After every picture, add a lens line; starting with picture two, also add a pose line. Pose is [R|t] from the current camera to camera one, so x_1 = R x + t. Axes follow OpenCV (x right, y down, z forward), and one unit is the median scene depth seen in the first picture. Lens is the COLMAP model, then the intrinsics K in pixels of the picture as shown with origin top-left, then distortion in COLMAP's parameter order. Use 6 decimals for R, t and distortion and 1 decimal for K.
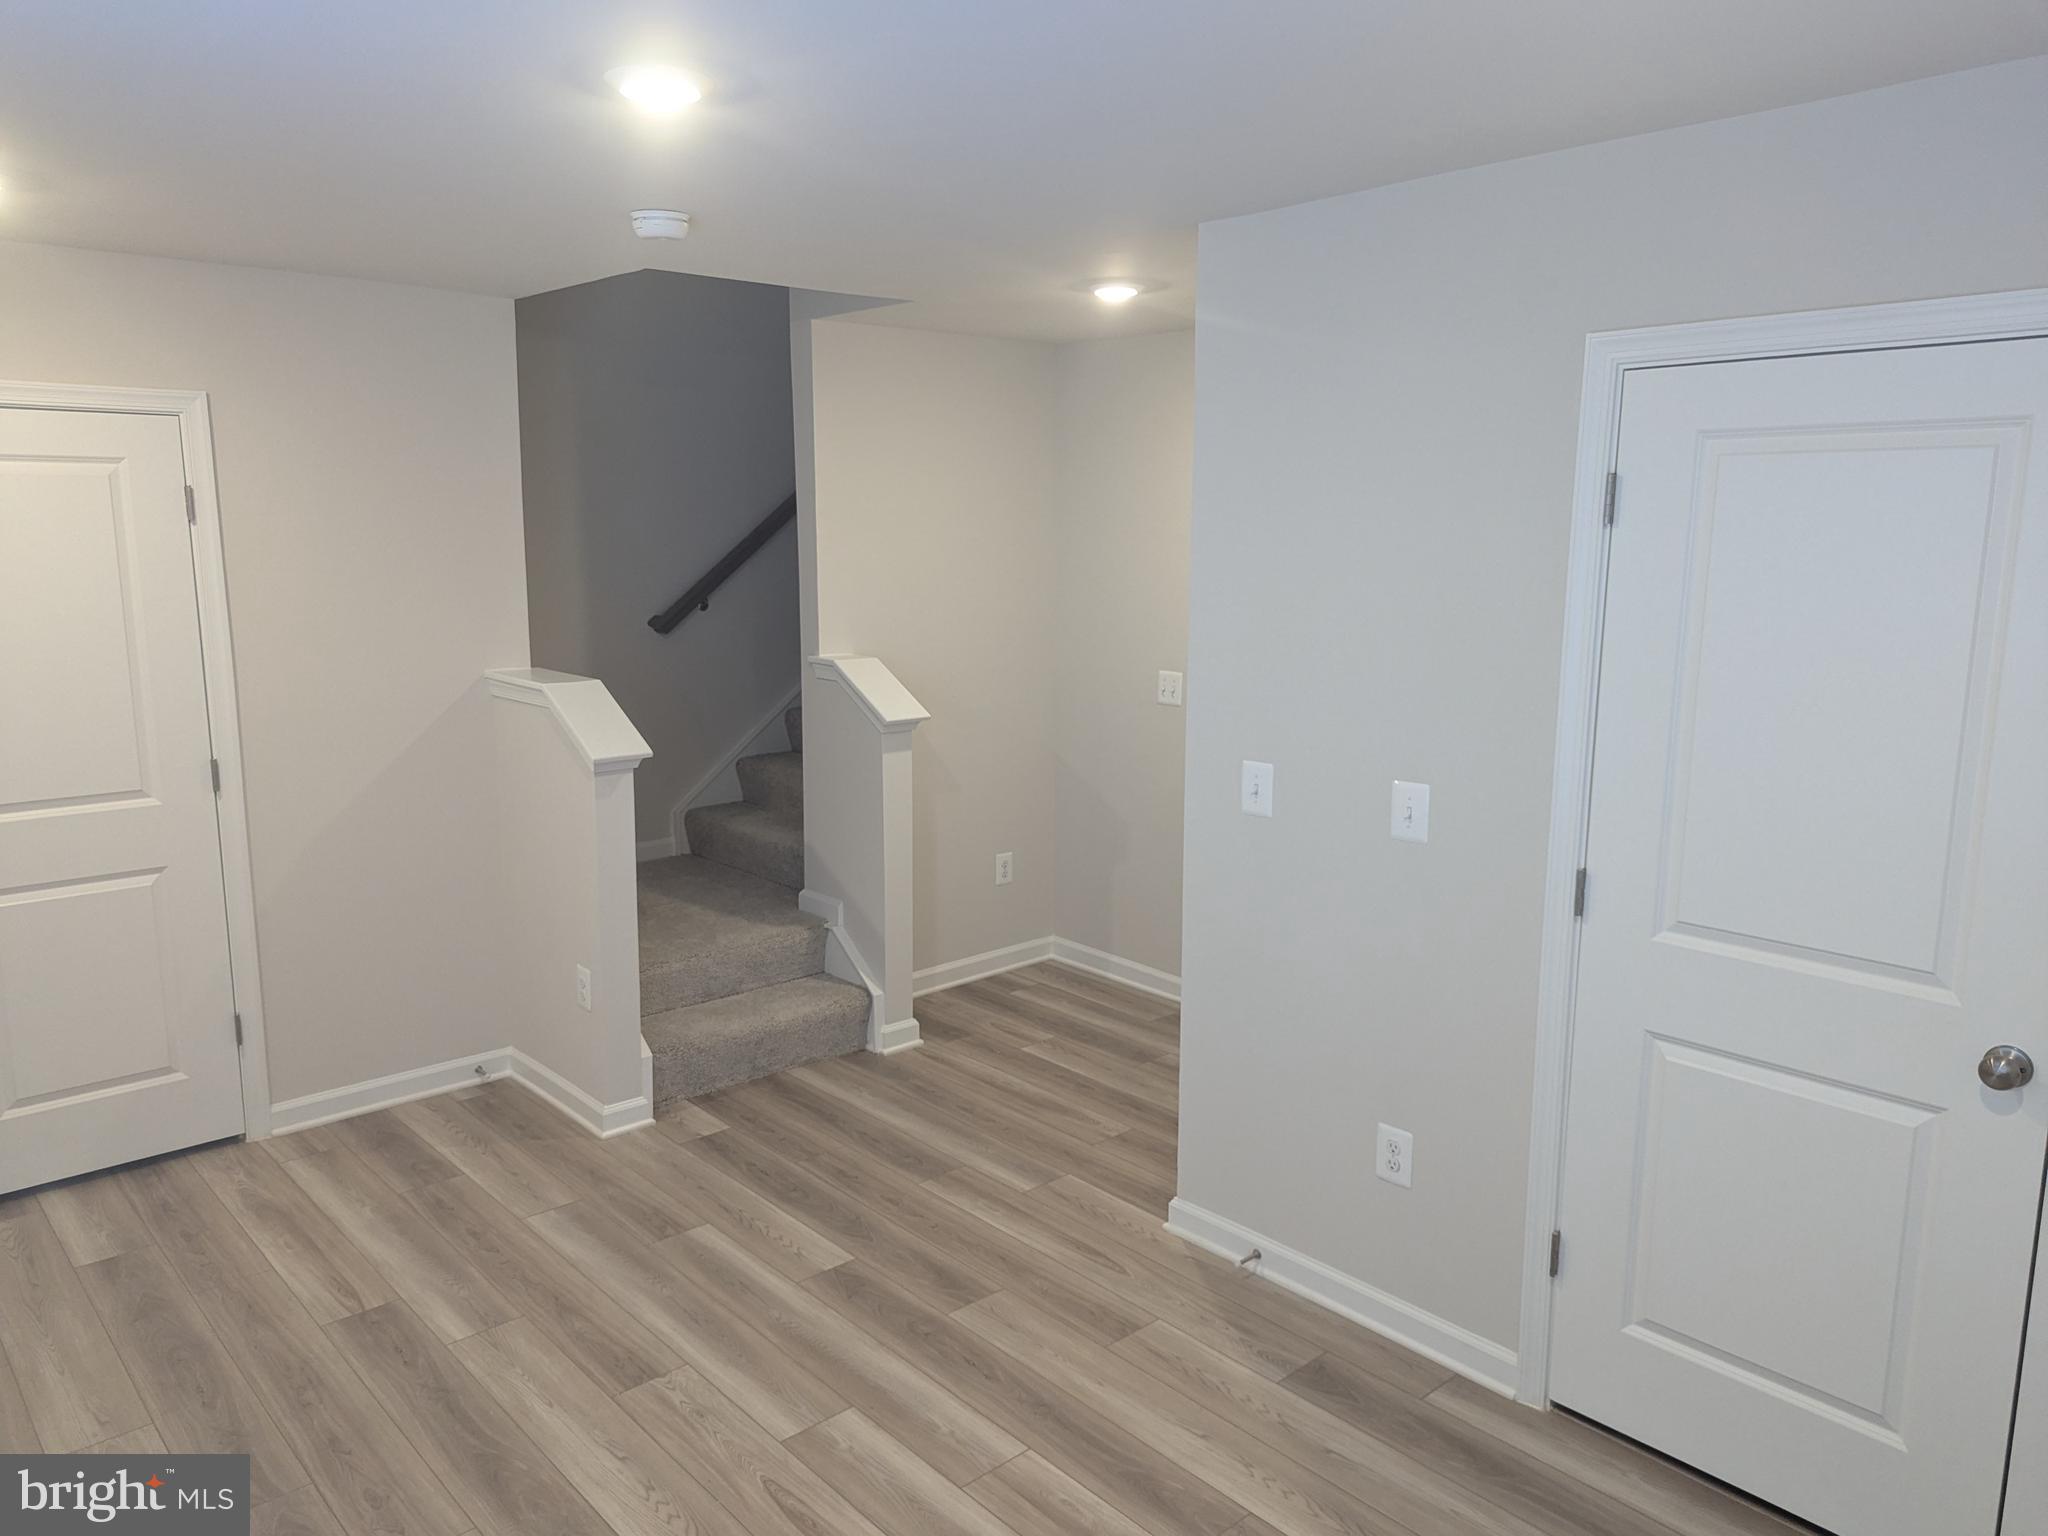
lens RADIAL K [[1435.0, 0, 1015.2], [0, 1435.0, 777.6], [0, 0, 1]] dist [0.051982, -0.041351]
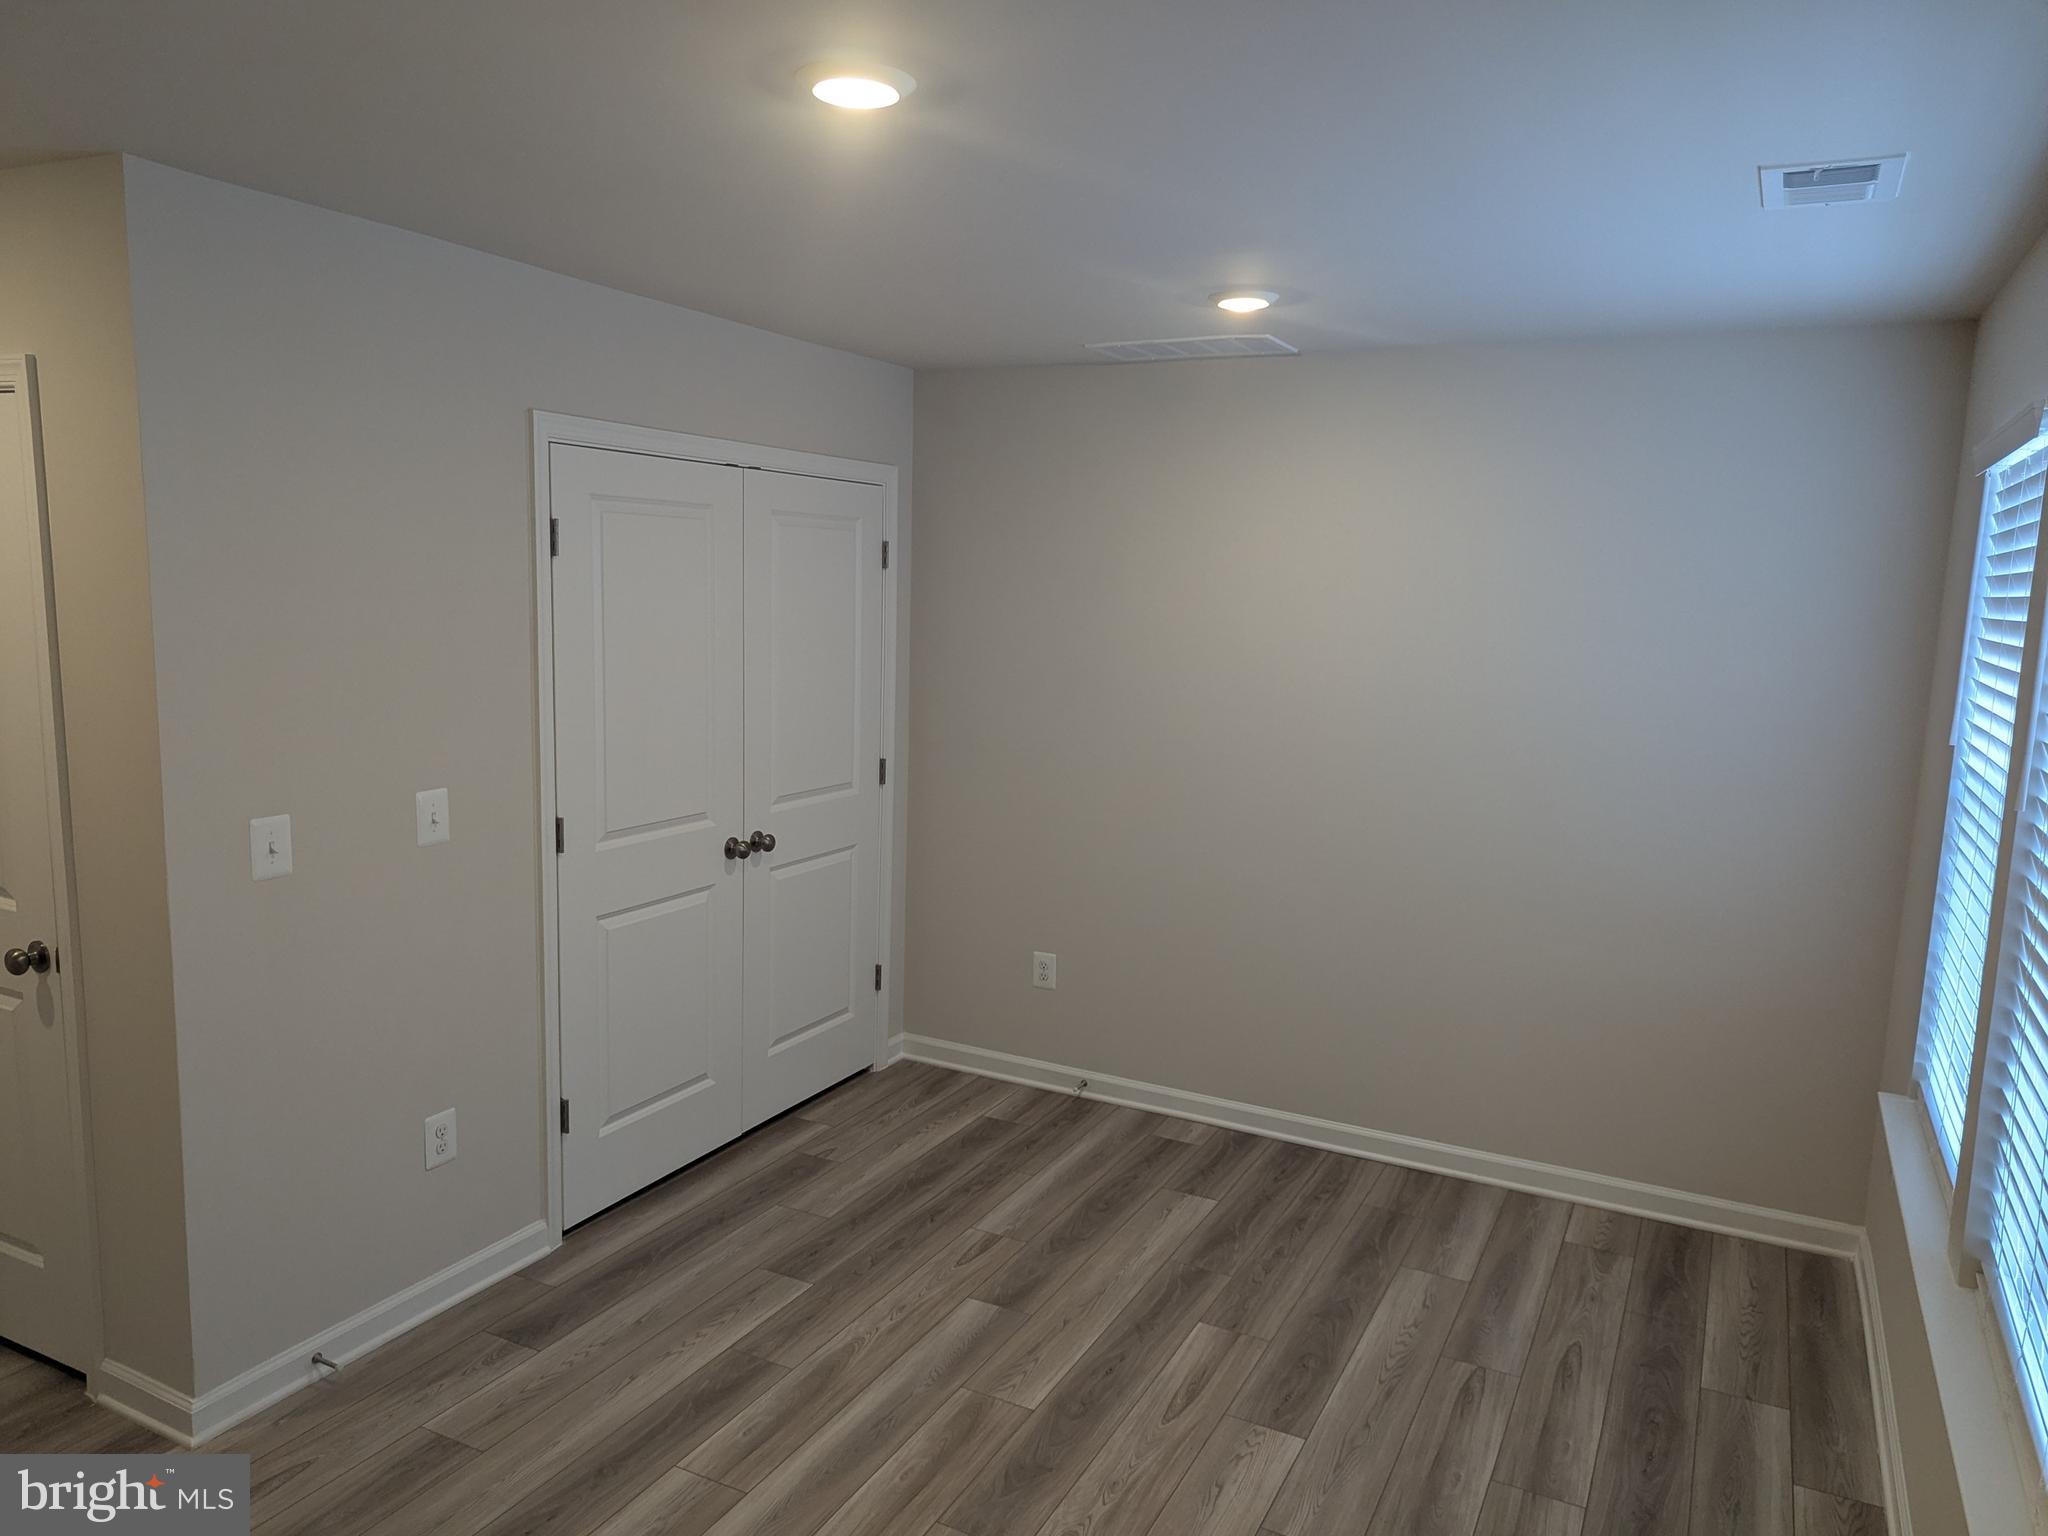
lens RADIAL K [[1435.0, 0, 1016.4], [0, 1435.0, 771.8], [0, 0, 1]] dist [0.051982, -0.041351]
pose [[-0.356083, -0.148297, 0.922612, -0.883185], [0.121748, 0.971549, 0.203152, -0.177519], [-0.926489, 0.184665, -0.327897, 0.953295]]
